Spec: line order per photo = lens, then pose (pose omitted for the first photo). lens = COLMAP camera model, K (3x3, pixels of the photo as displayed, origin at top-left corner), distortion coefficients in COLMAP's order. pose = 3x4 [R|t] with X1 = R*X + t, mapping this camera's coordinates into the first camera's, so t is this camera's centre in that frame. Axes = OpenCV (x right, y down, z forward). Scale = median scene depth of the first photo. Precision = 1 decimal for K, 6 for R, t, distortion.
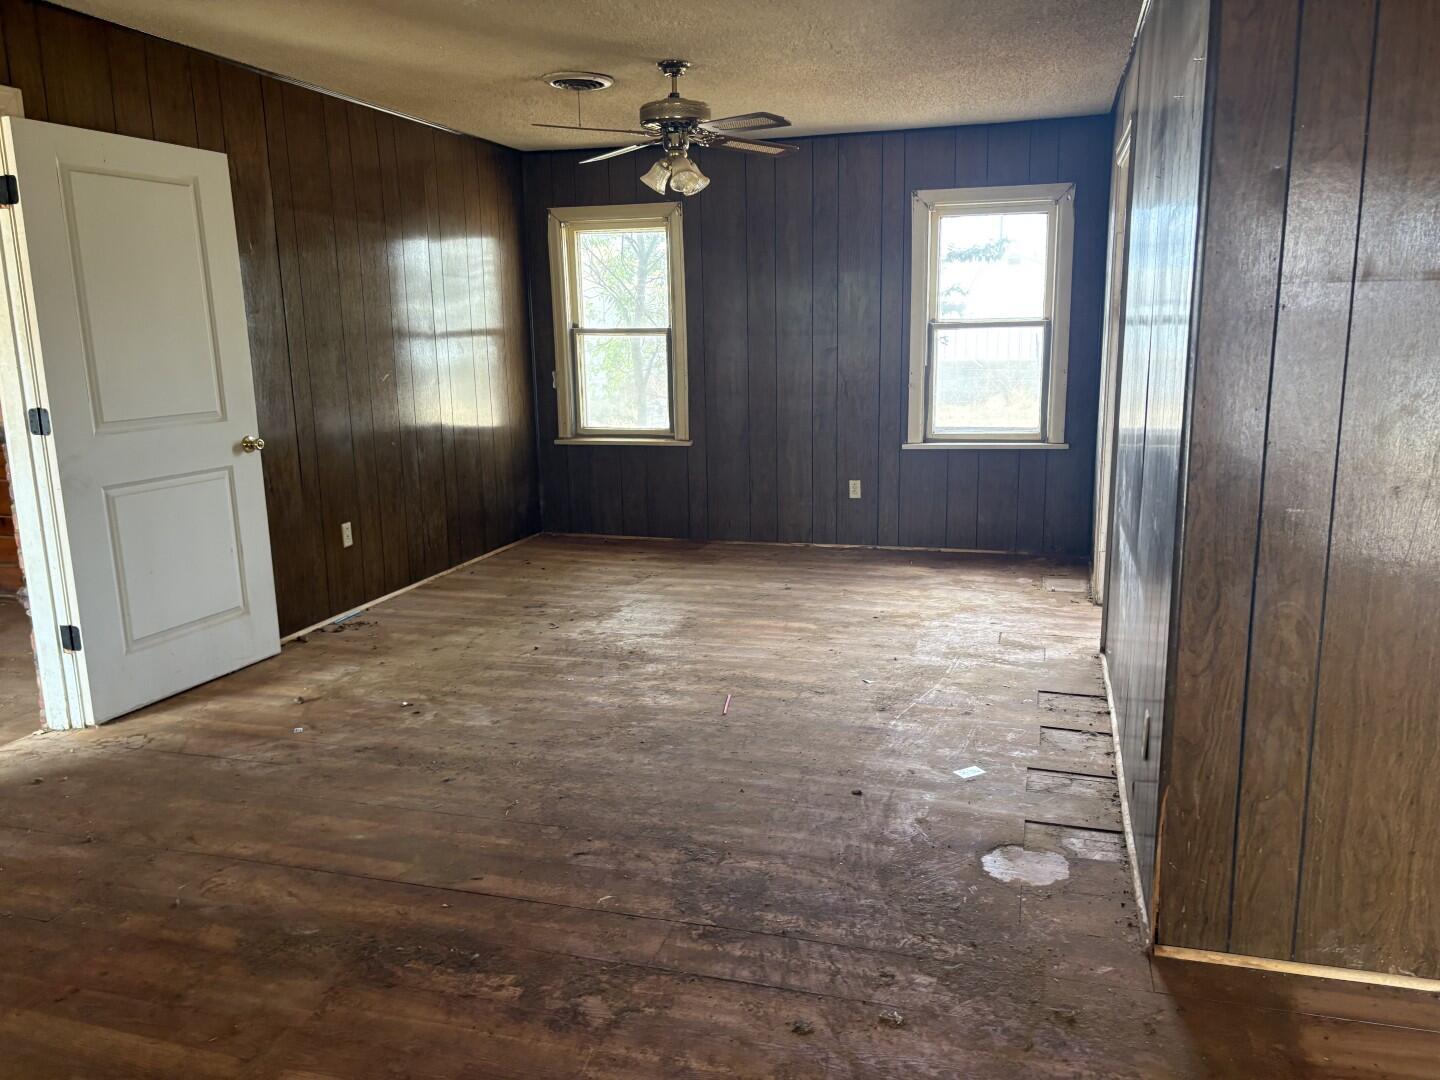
lens RADIAL K [[1094.8, 0, 722.9], [0, 1094.8, 543.3], [0, 0, 1]] dist [0.058431, -0.045952]
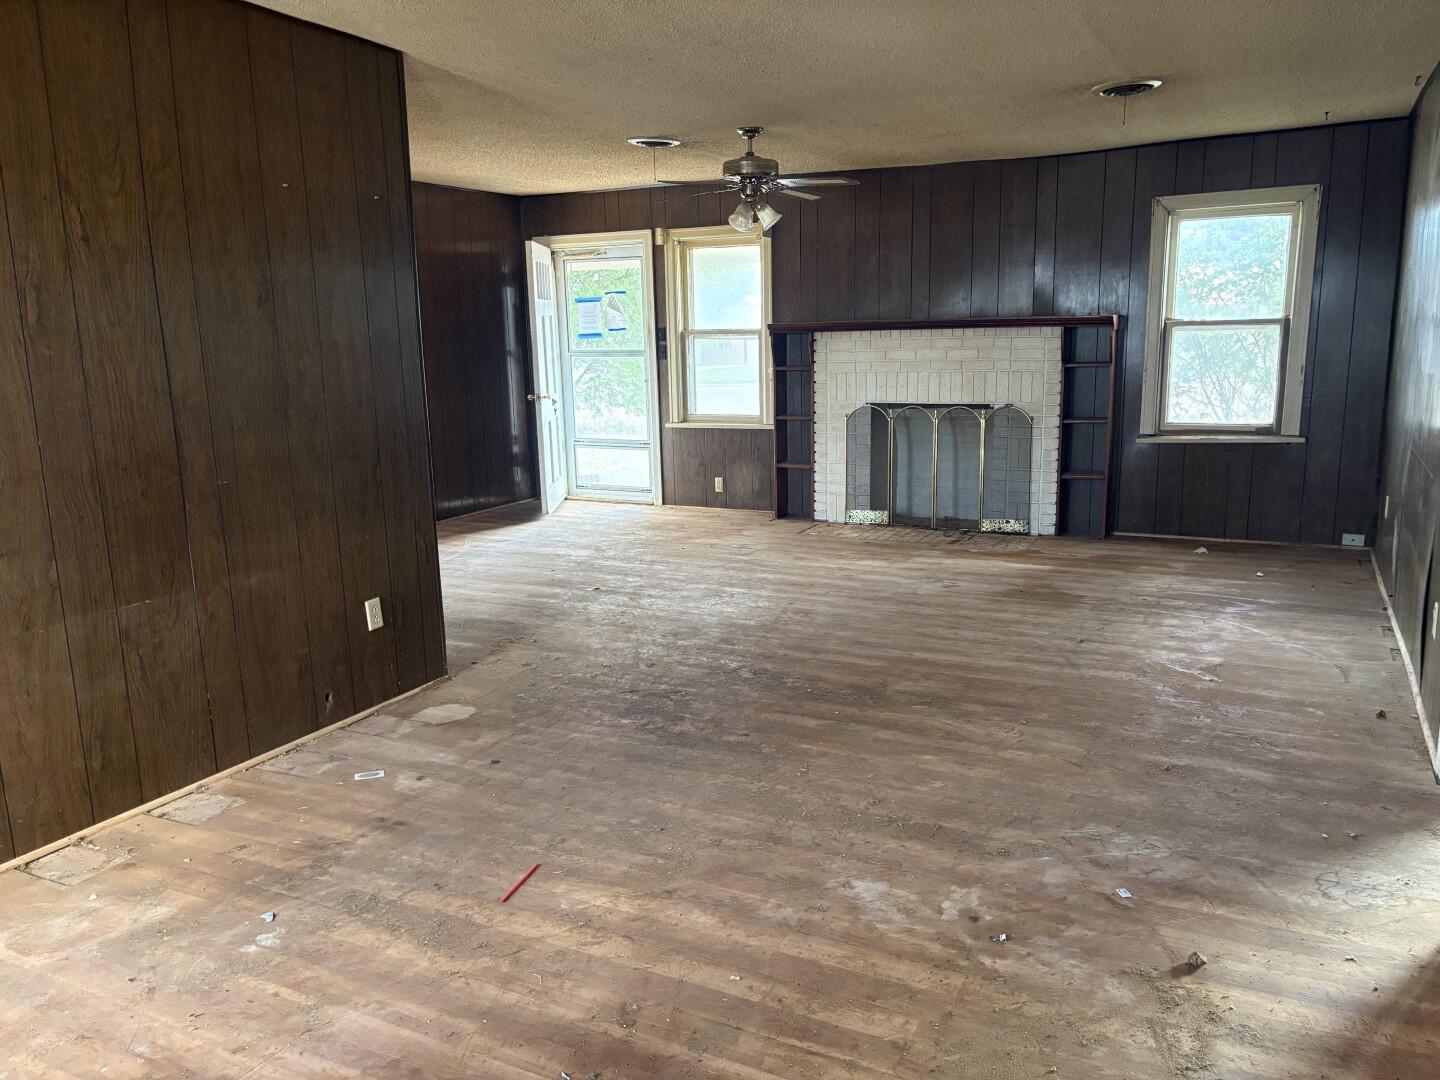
lens RADIAL K [[1094.8, 0, 716.4], [0, 1094.8, 537.6], [0, 0, 1]] dist [0.058431, -0.045952]
pose [[-0.979873, 0.001960, 0.199614, -0.258813], [0.077540, 0.925170, 0.371549, -0.307329], [-0.183949, 0.379549, -0.906700, 1.527173]]
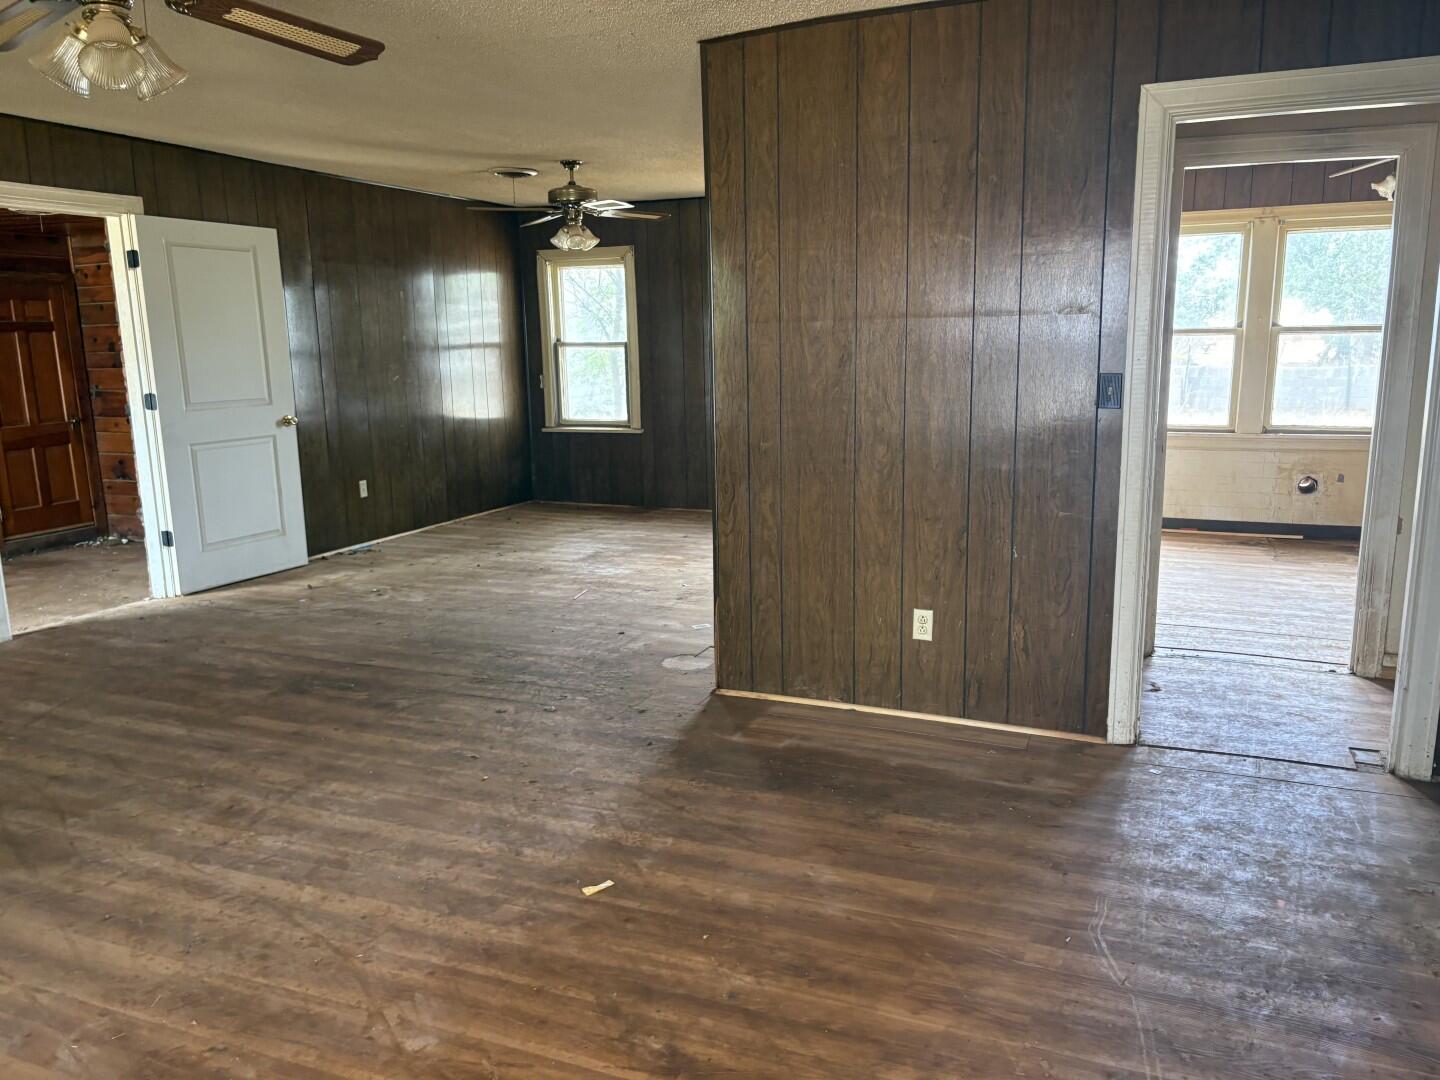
lens RADIAL K [[1094.8, 0, 724.5], [0, 1094.8, 545.9], [0, 0, 1]] dist [0.058431, -0.045952]
pose [[0.994226, 0.018820, -0.105640, 0.356573], [-0.019582, 0.999789, -0.006182, 0.085872], [0.105501, 0.008215, 0.994385, -0.468831]]
